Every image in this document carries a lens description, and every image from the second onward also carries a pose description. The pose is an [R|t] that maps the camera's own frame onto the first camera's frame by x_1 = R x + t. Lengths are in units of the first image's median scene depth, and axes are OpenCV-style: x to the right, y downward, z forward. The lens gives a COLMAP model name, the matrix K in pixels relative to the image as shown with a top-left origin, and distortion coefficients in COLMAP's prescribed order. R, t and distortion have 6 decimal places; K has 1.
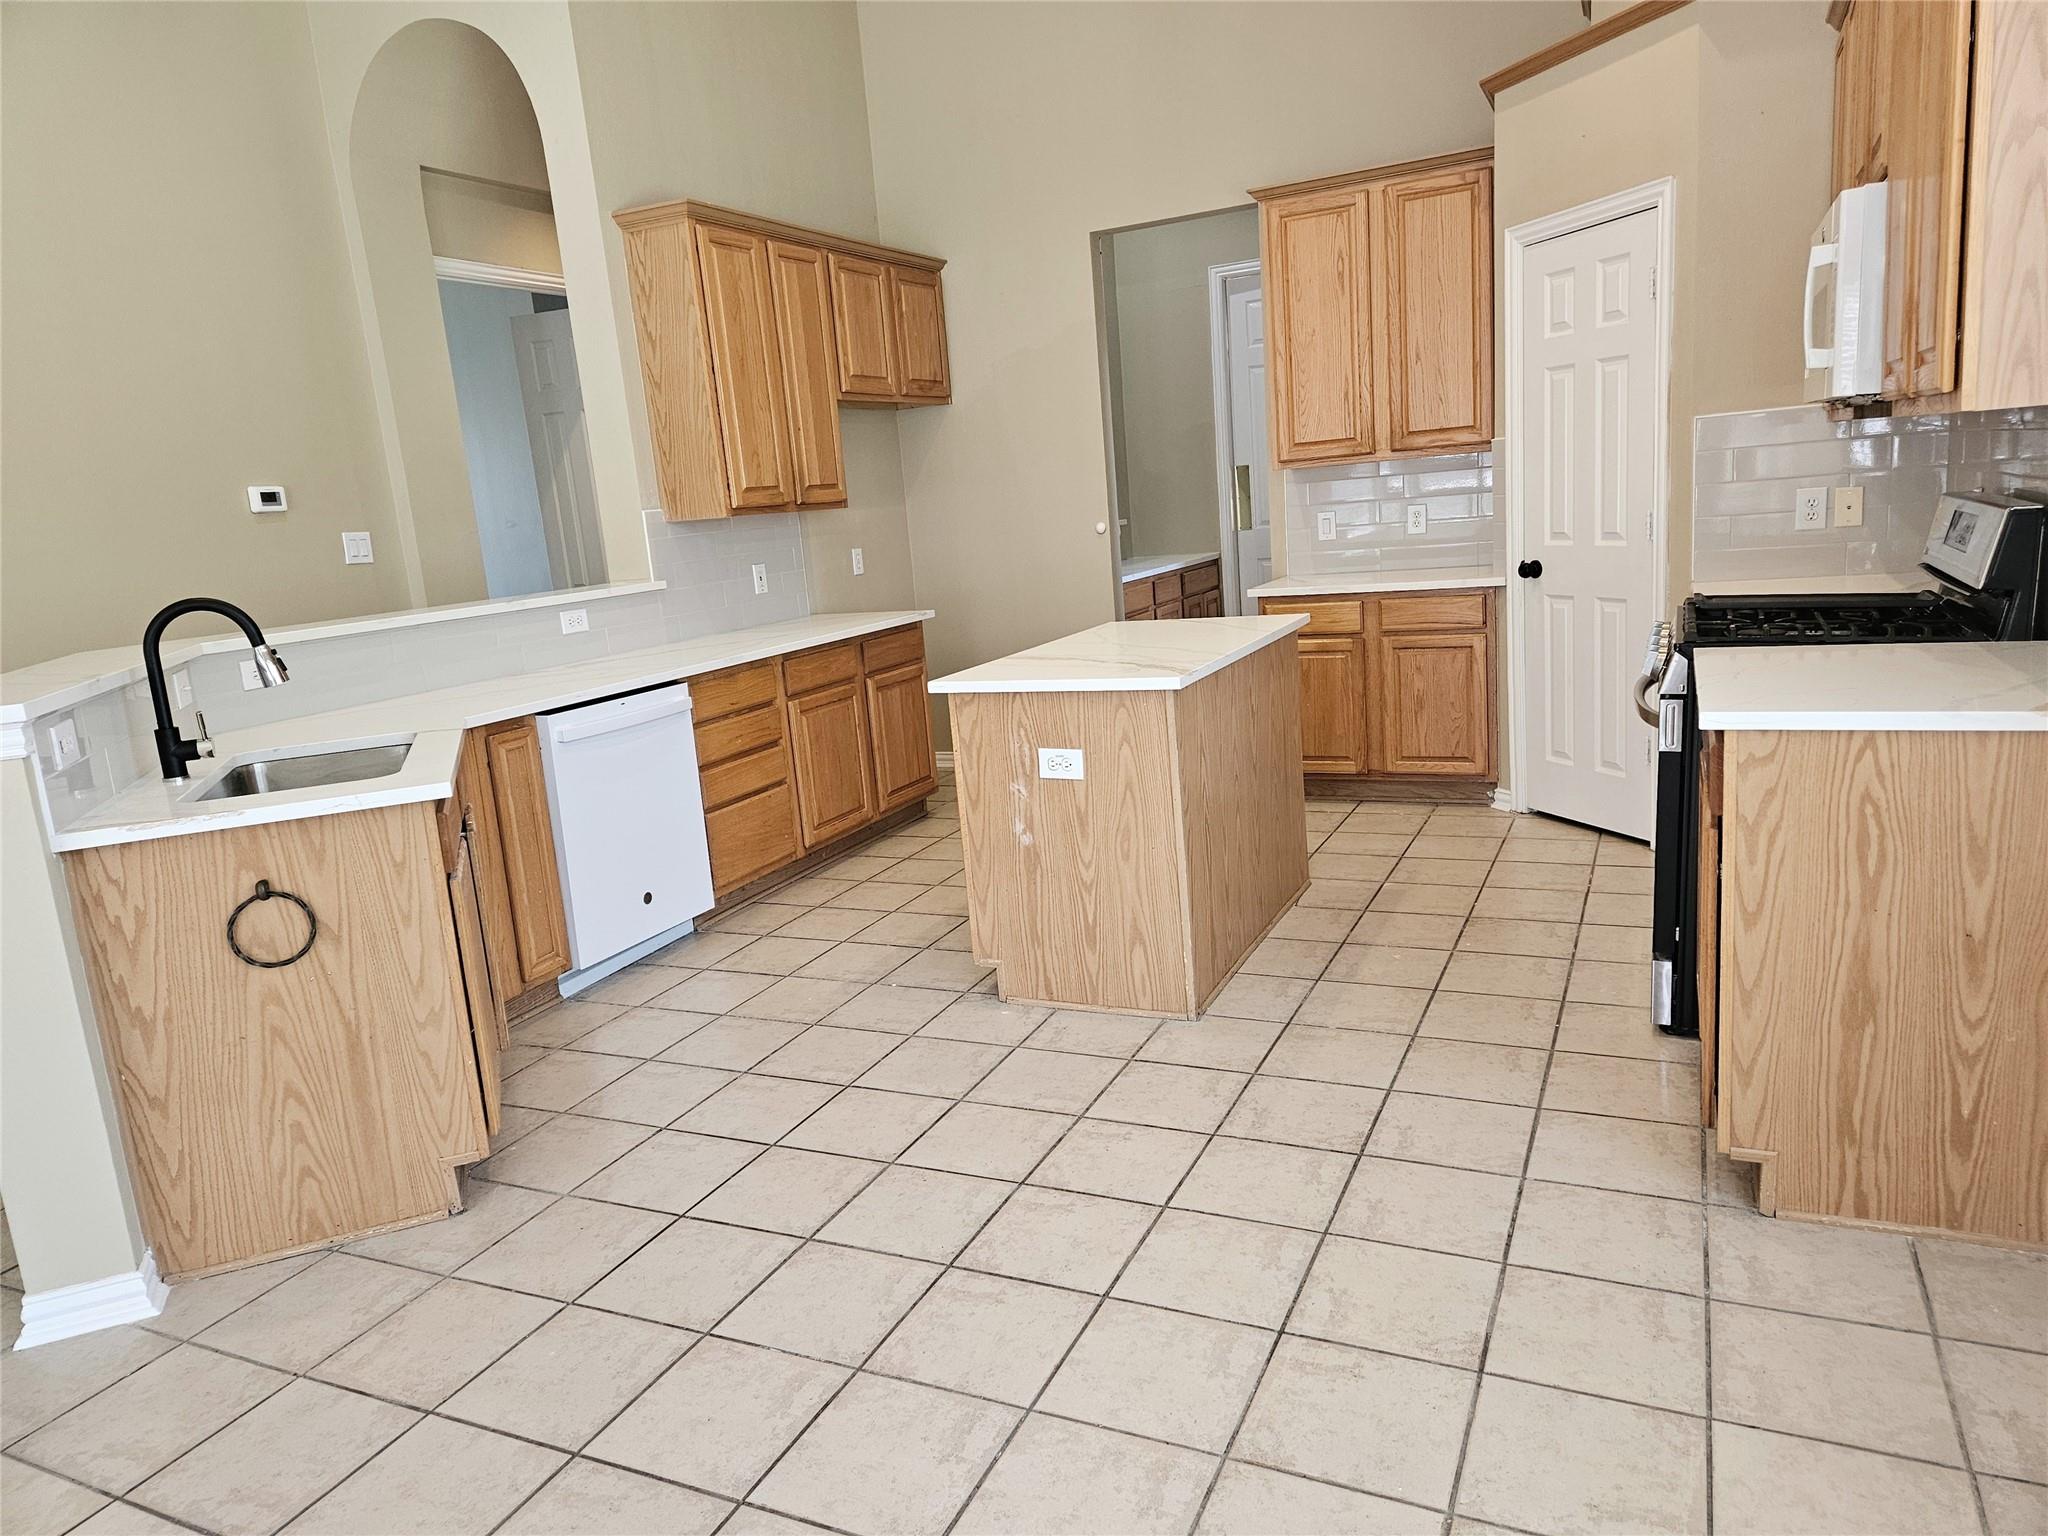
lens RADIAL K [[1376.8, 0, 1022.8], [0, 1376.8, 768.9], [0, 0, 1]] dist [0.059623, -0.002149]
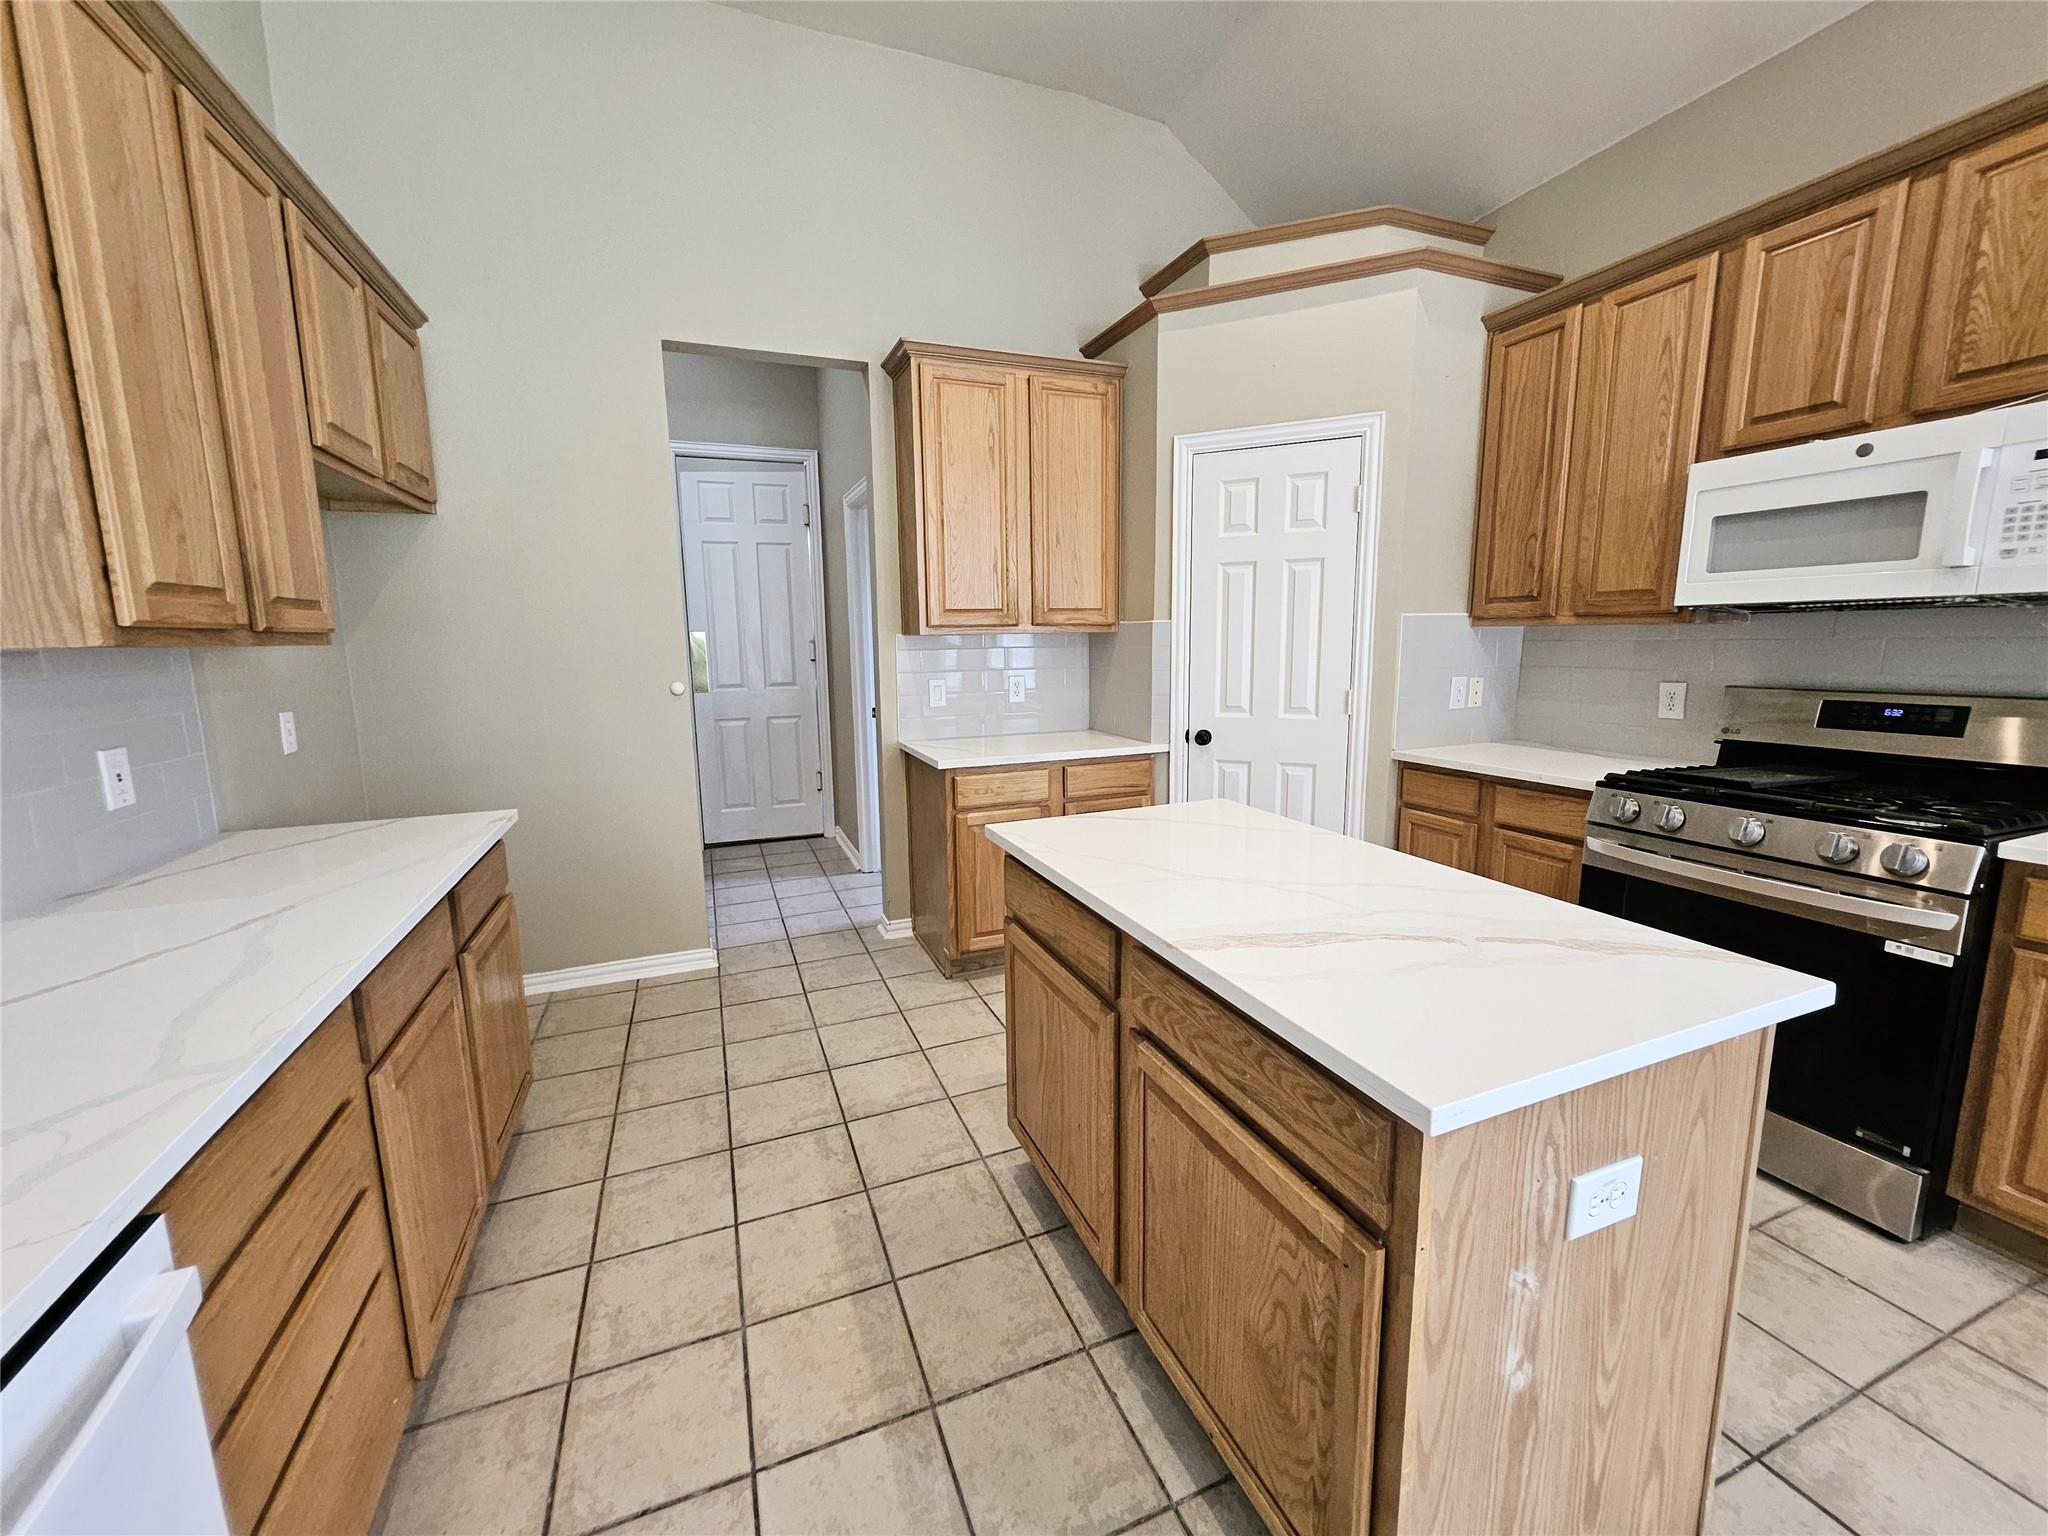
lens RADIAL K [[807.4, 0, 1025.7], [0, 807.4, 758.7], [0, 0, 1]] dist [0.000595, -0.000166]
pose [[0.674545, -0.041092, 0.737089, -0.204904], [0.107384, 0.993292, -0.042896, -0.109493], [-0.730382, 0.108087, 0.674433, 0.641592]]
